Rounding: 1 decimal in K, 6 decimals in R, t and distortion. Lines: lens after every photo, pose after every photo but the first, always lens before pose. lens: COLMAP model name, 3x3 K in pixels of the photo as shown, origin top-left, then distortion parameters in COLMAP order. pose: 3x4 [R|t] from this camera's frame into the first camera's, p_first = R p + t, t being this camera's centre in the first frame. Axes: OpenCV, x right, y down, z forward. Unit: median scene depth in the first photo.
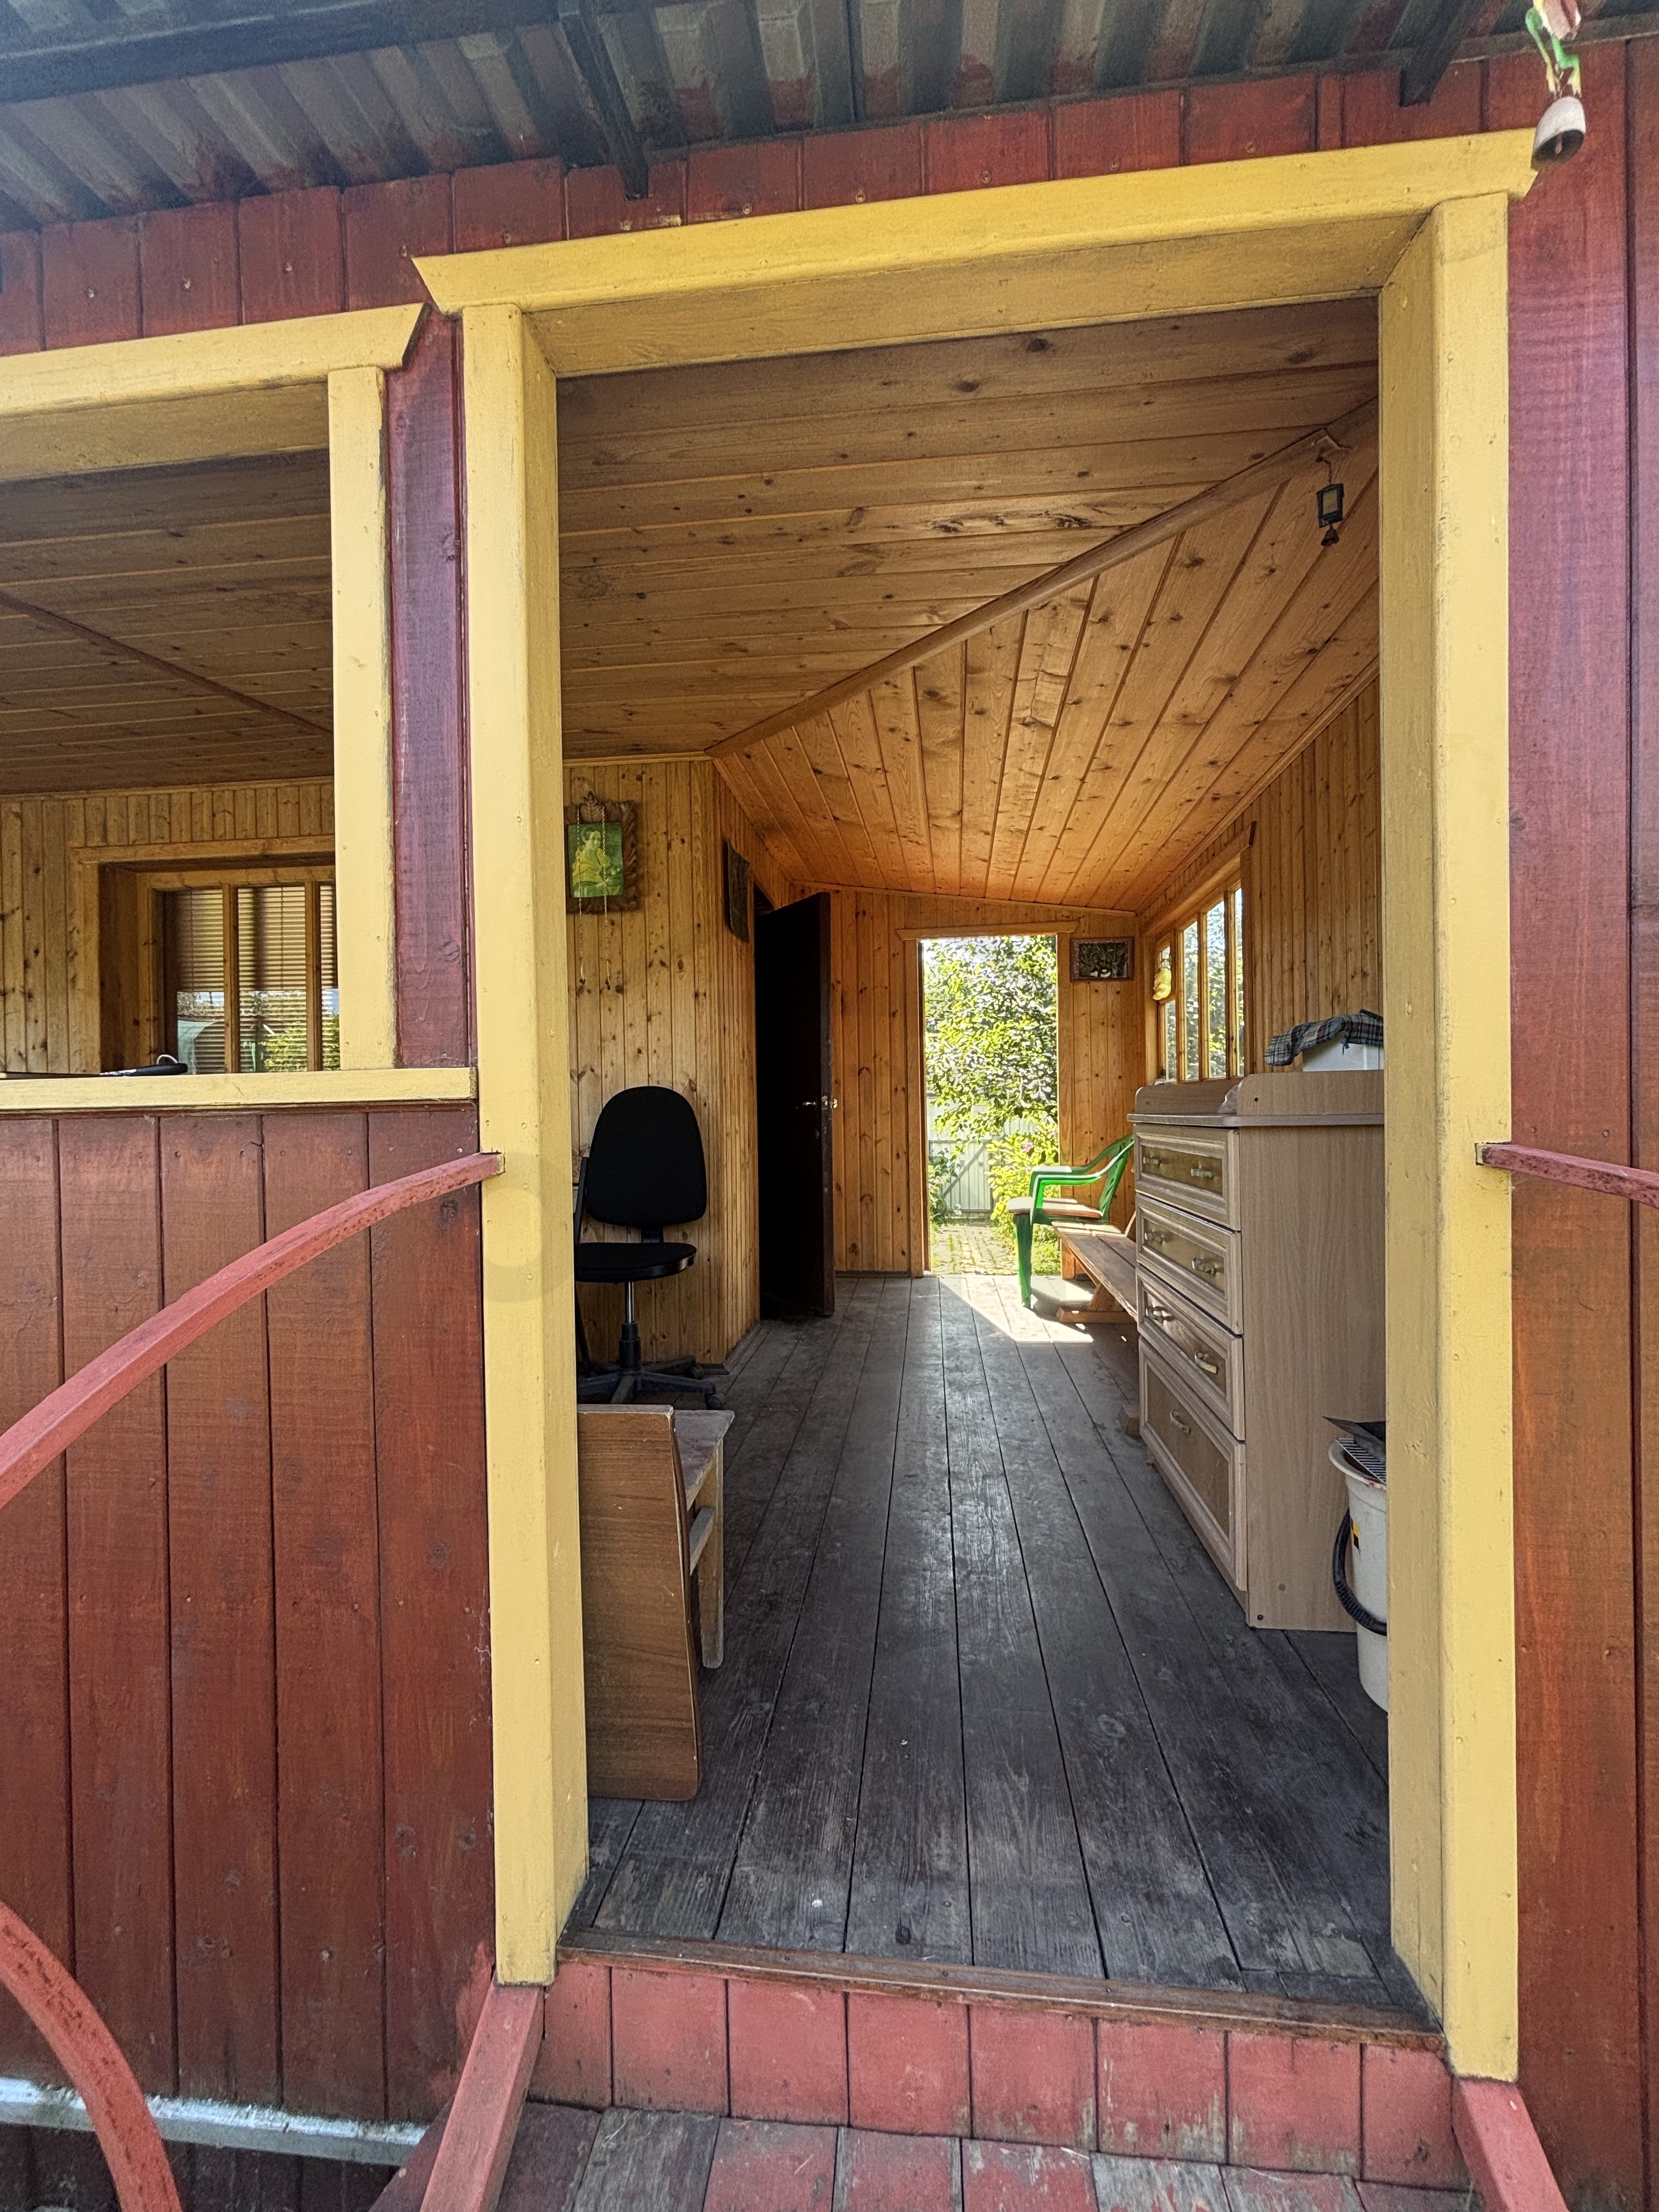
lens RADIAL K [[892.8, 0, 827.5], [0, 892.8, 1111.0], [0, 0, 1]] dist [0.001196, -0.000061]
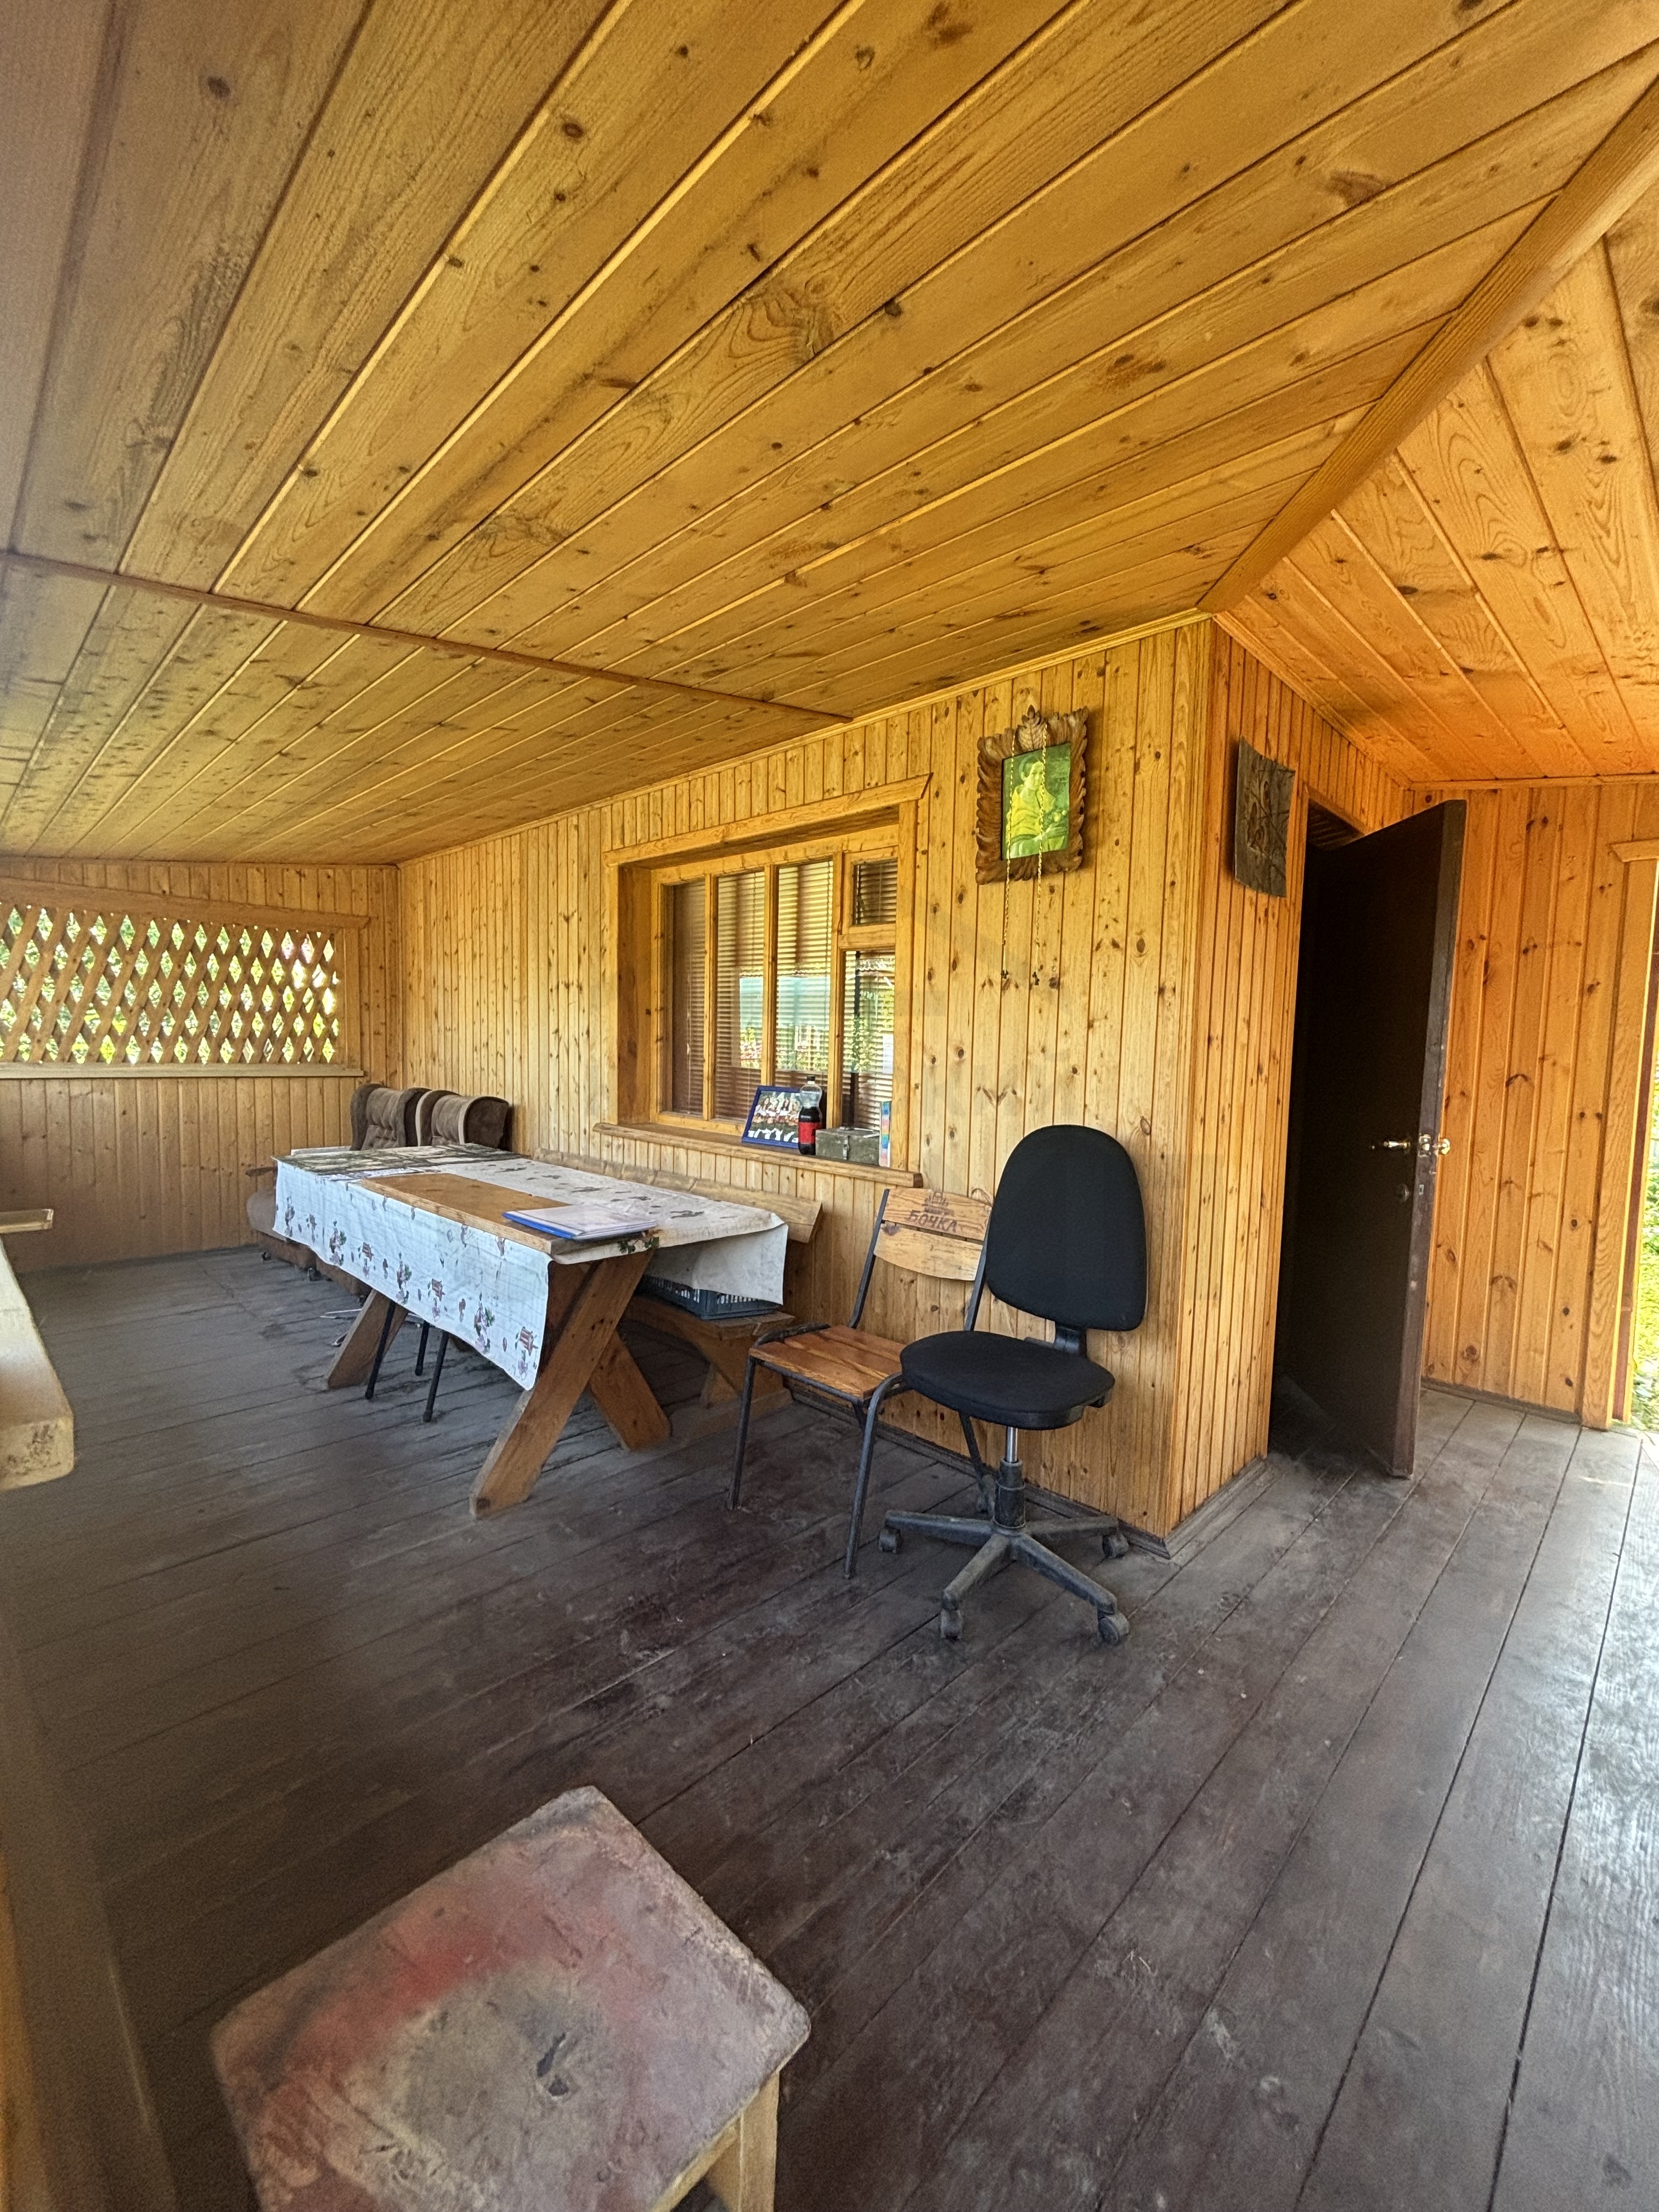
lens RADIAL K [[892.8, 0, 828.5], [0, 892.8, 1108.7], [0, 0, 1]] dist [0.001196, -0.000061]
pose [[0.784446, 0.081305, -0.614845, 0.073524], [-0.040006, 0.995939, 0.080658, -0.086306], [0.618906, -0.038674, 0.784512, 0.320453]]
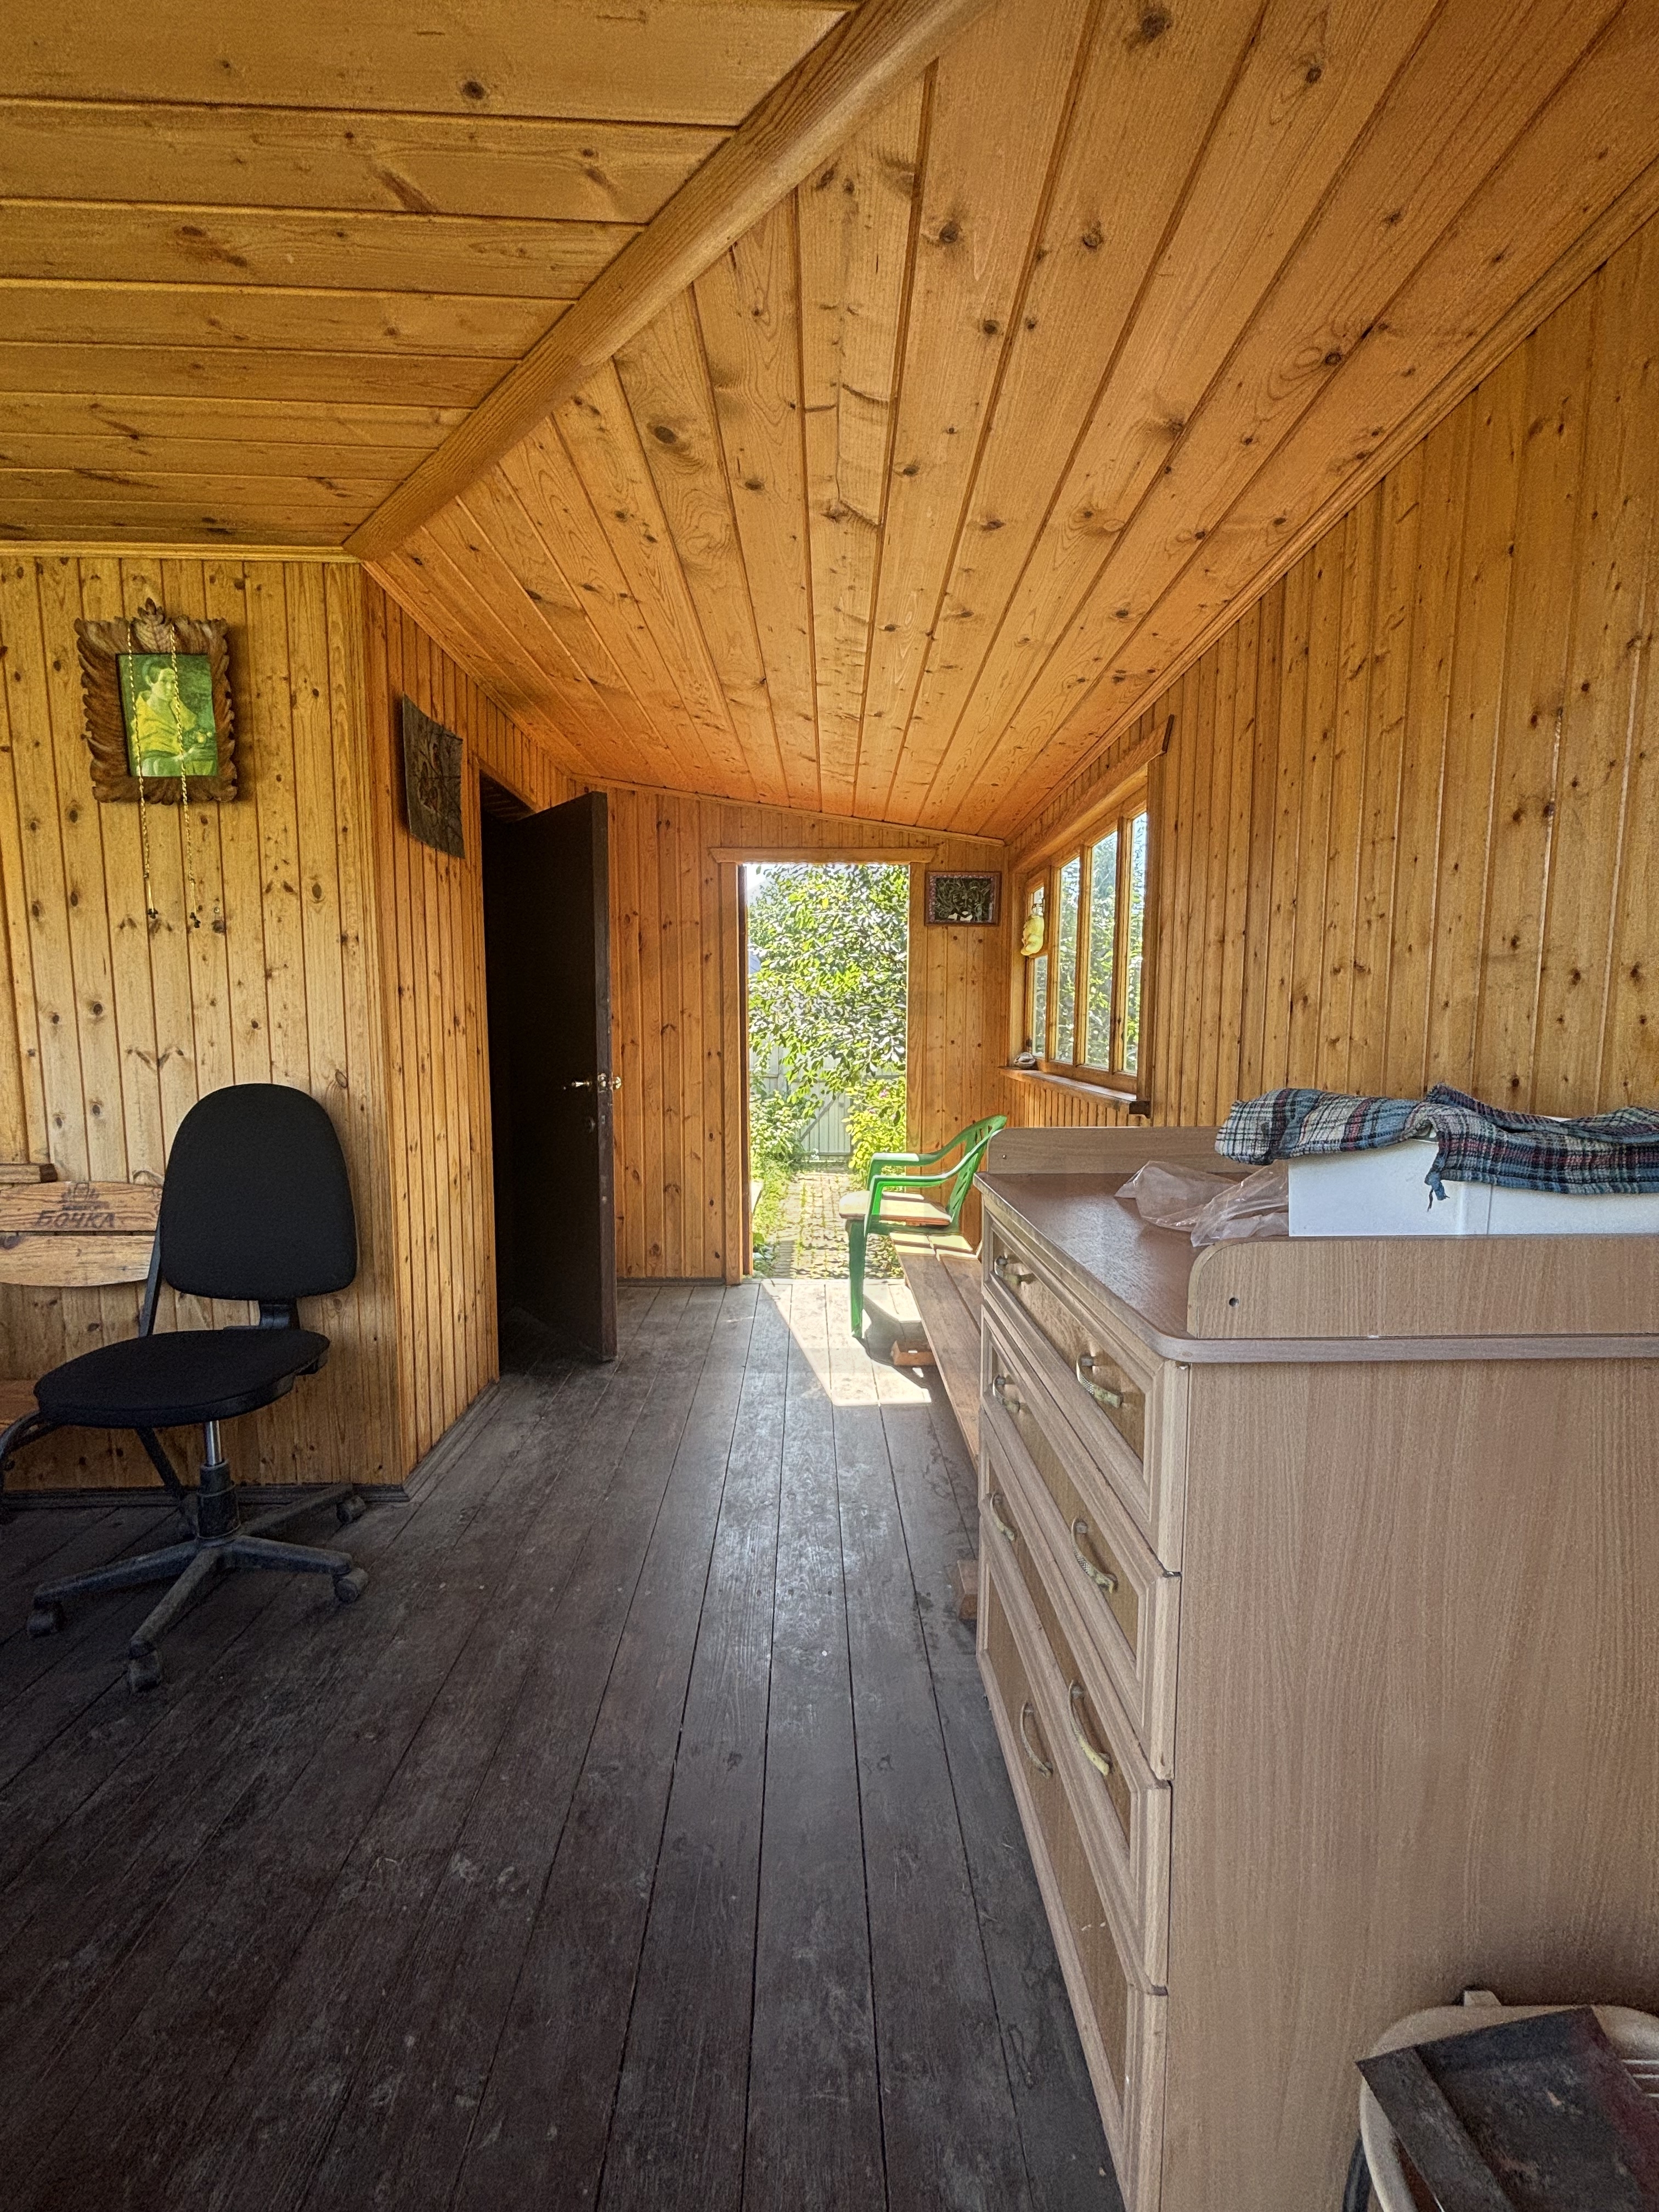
lens RADIAL K [[892.8, 0, 827.6], [0, 892.8, 1107.6], [0, 0, 1]] dist [0.001196, -0.000061]
pose [[0.990325, 0.005341, 0.138668, 0.109837], [-0.017477, 0.996103, 0.086454, -0.070937], [-0.137666, -0.088041, 0.986558, 0.298788]]
